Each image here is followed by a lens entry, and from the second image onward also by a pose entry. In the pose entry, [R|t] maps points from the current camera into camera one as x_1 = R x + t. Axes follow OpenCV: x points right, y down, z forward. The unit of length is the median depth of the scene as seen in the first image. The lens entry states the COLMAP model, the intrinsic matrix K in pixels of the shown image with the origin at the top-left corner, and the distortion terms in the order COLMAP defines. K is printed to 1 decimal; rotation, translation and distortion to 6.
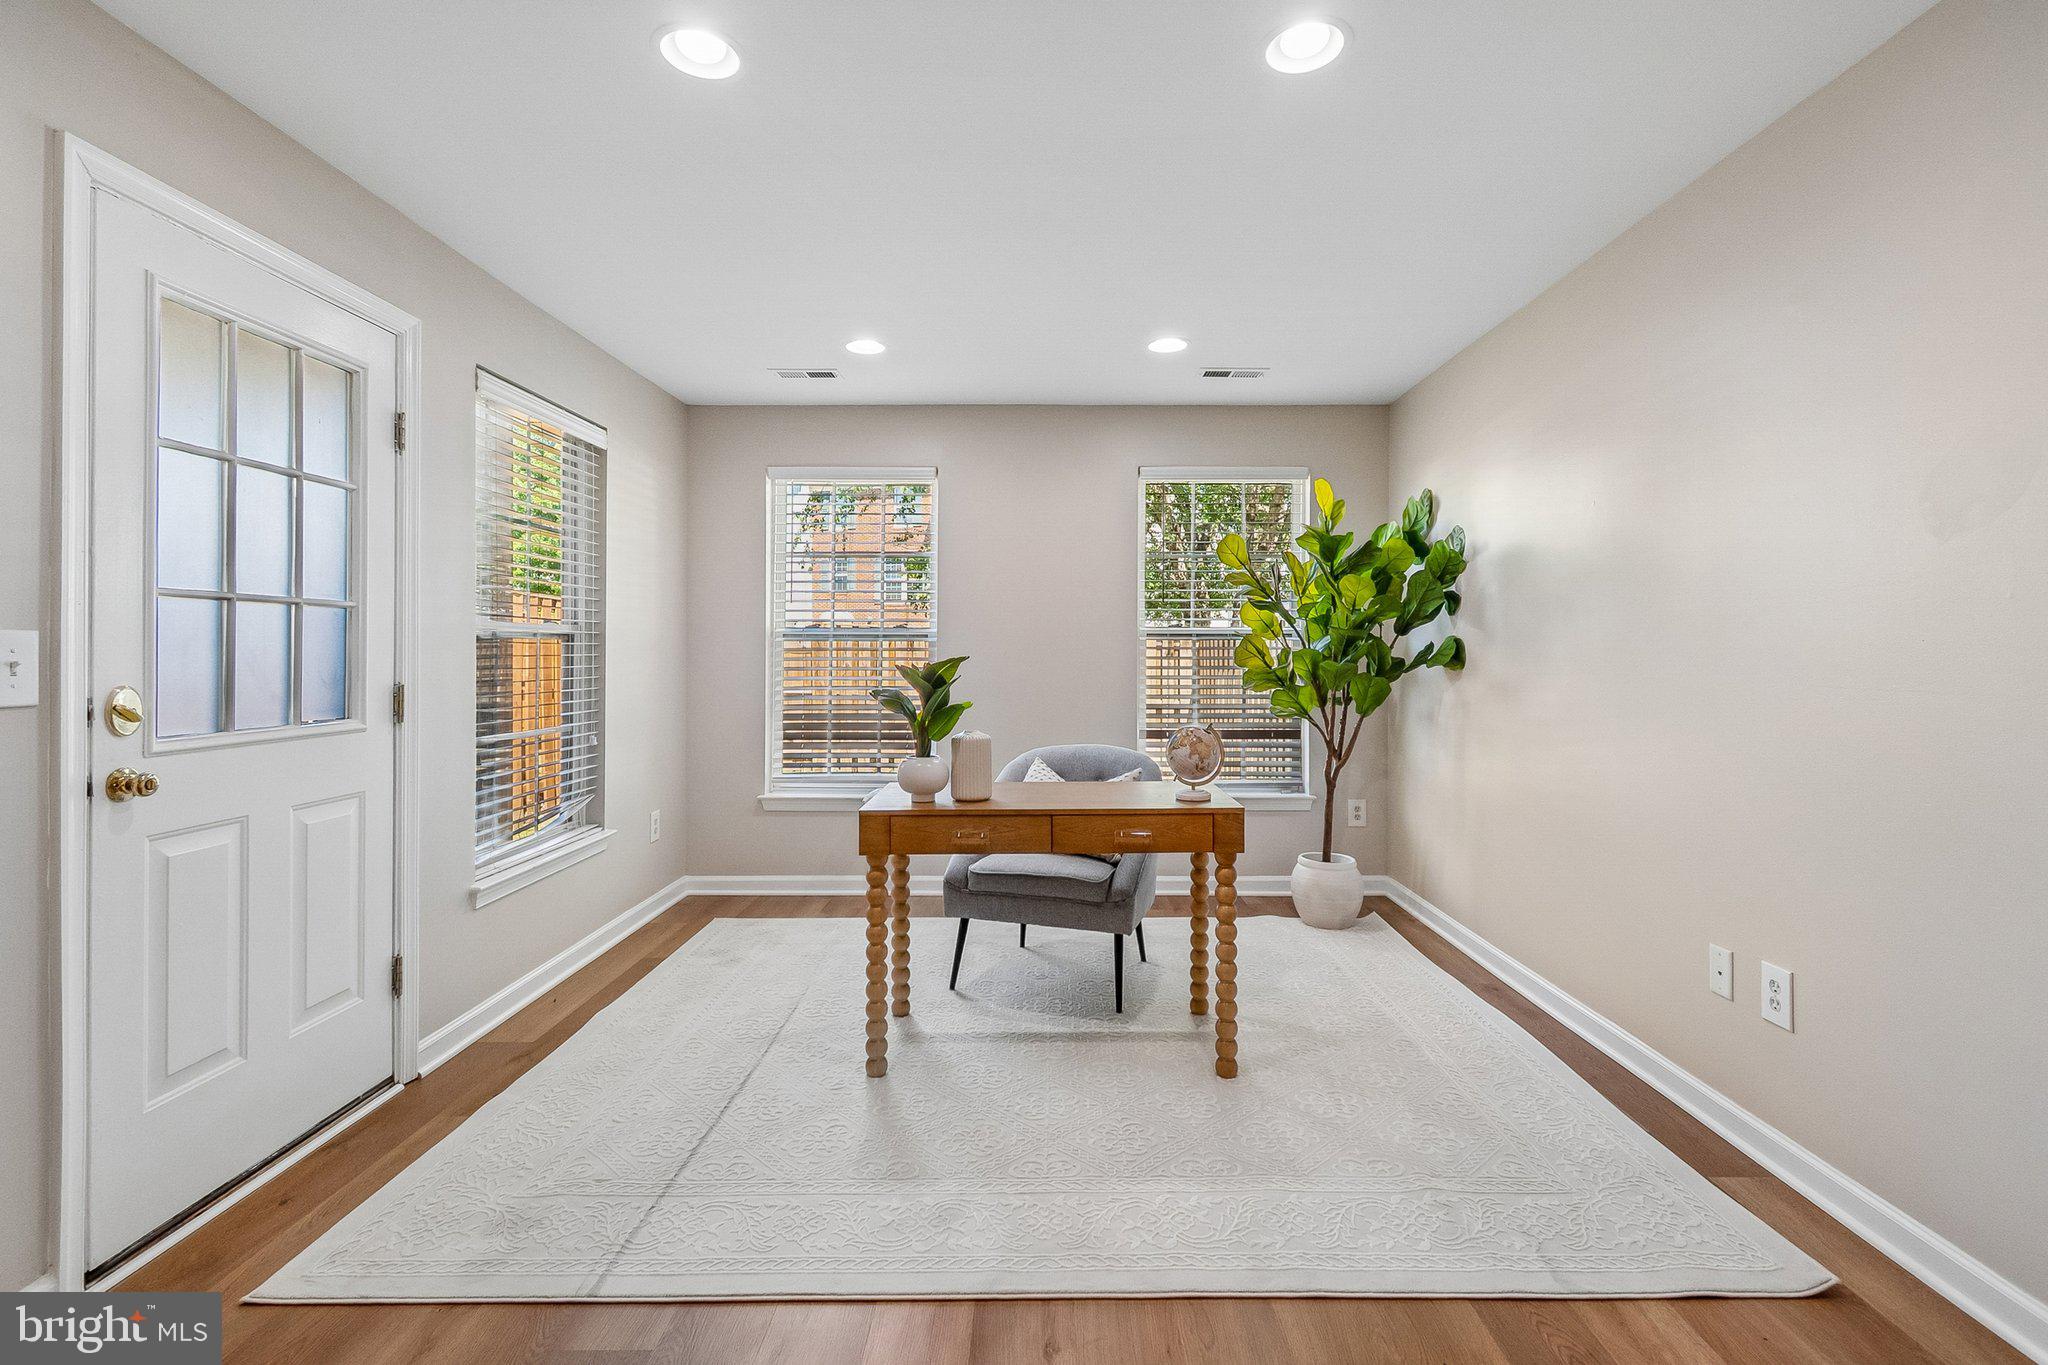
lens RADIAL K [[930.9, 0, 1027.3], [0, 930.9, 648.2], [0, 0, 1]] dist [0.003172, 0.000124]
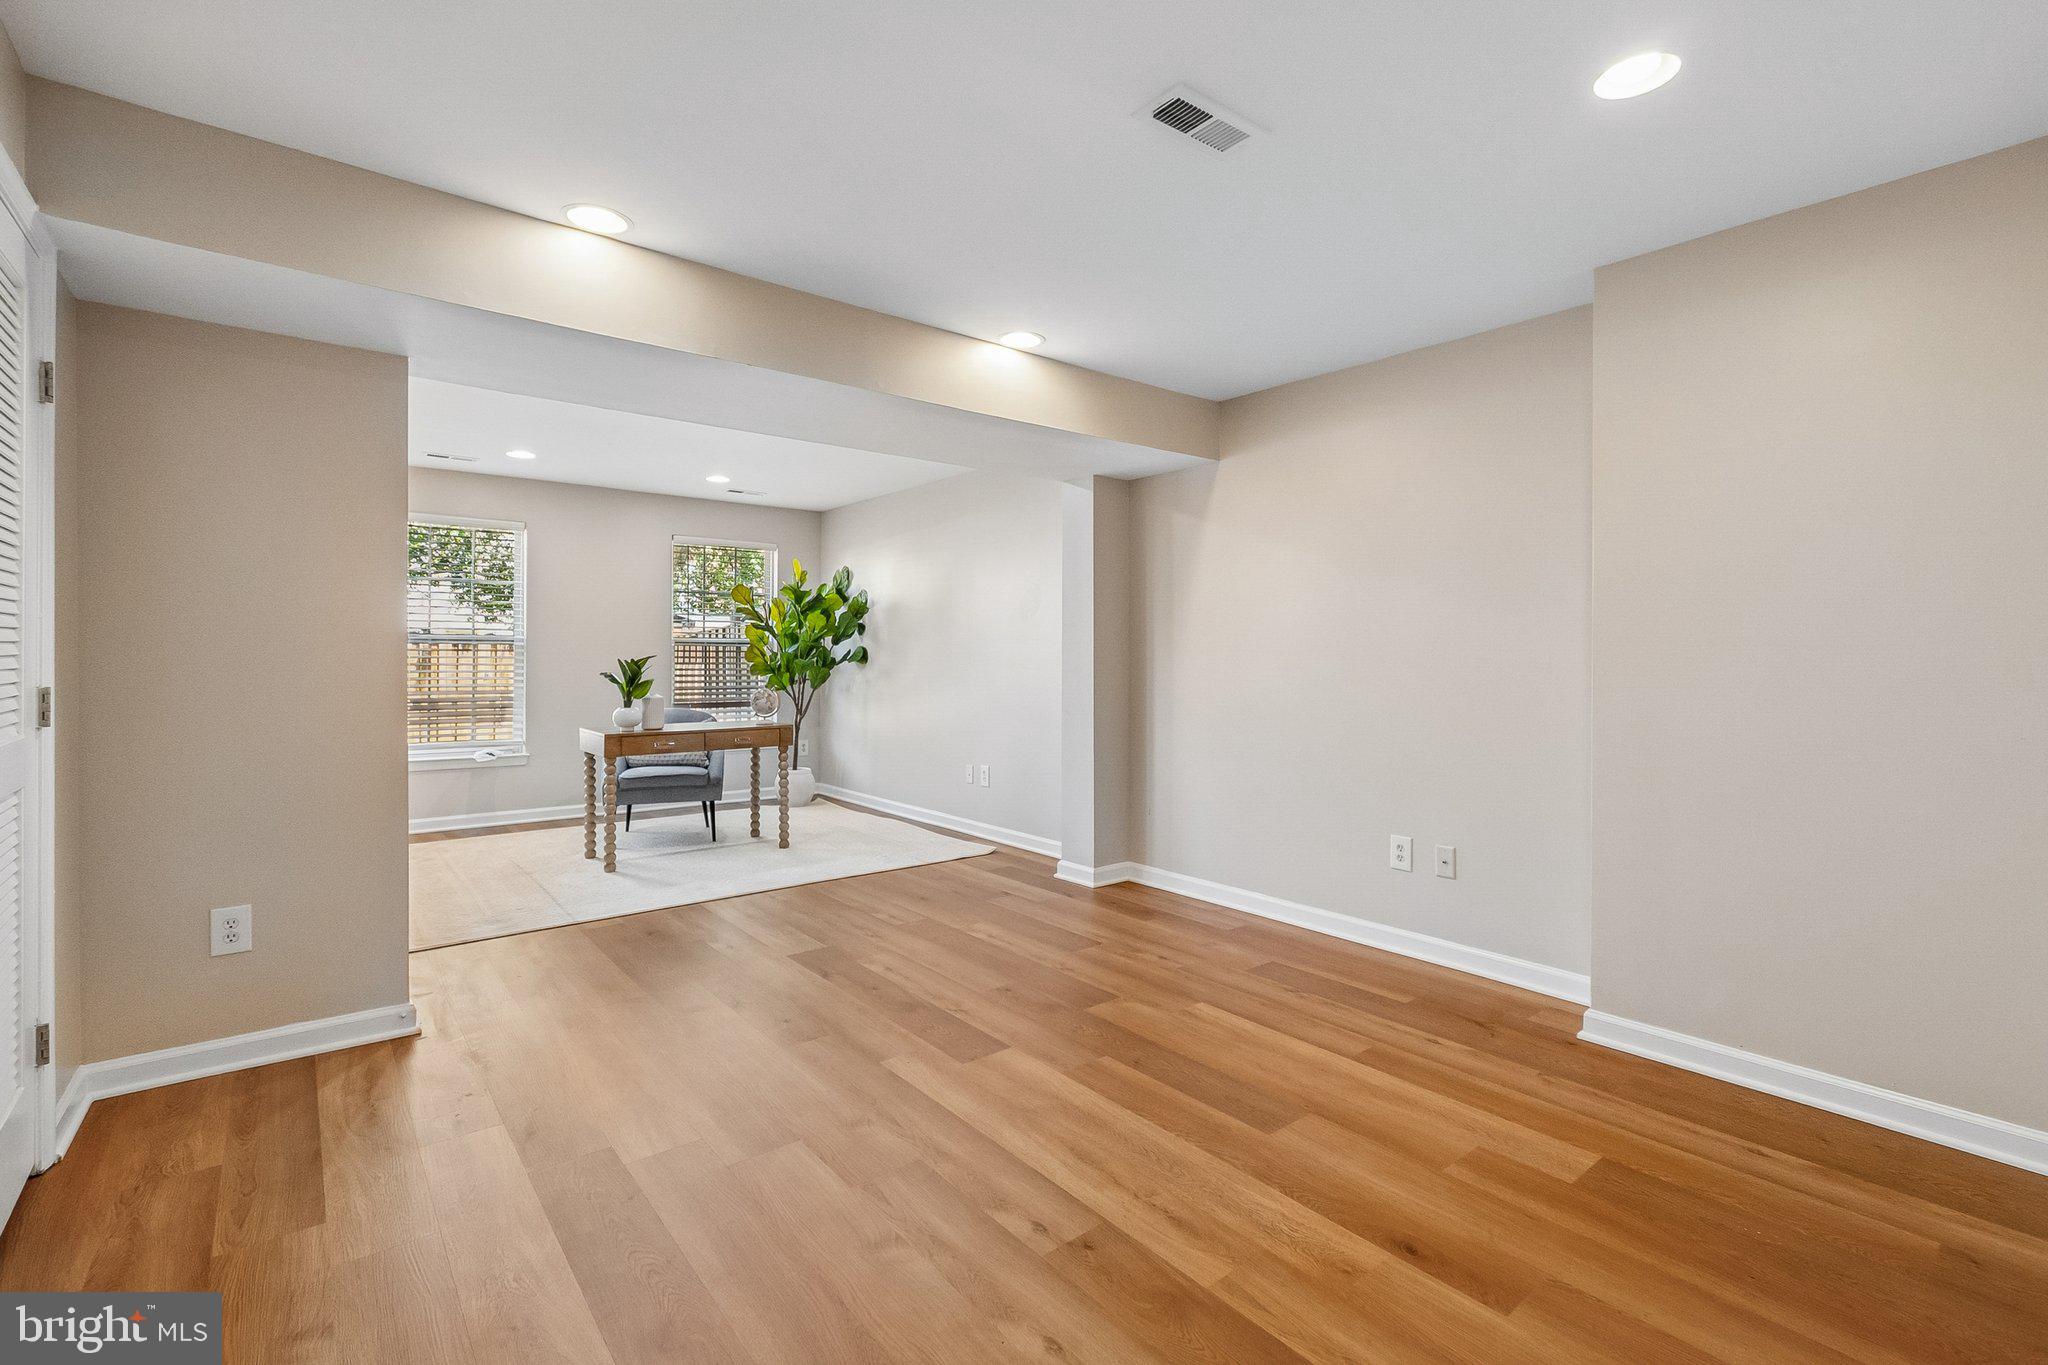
lens RADIAL K [[930.9, 0, 1027.3], [0, 930.9, 648.2], [0, 0, 1]] dist [0.003172, 0.000124]
pose [[0.776028, 0.010394, 0.630613, -0.469781], [-0.005824, 0.999940, -0.009313, 0.006860], [-0.630672, 0.003554, 0.776042, -0.679762]]
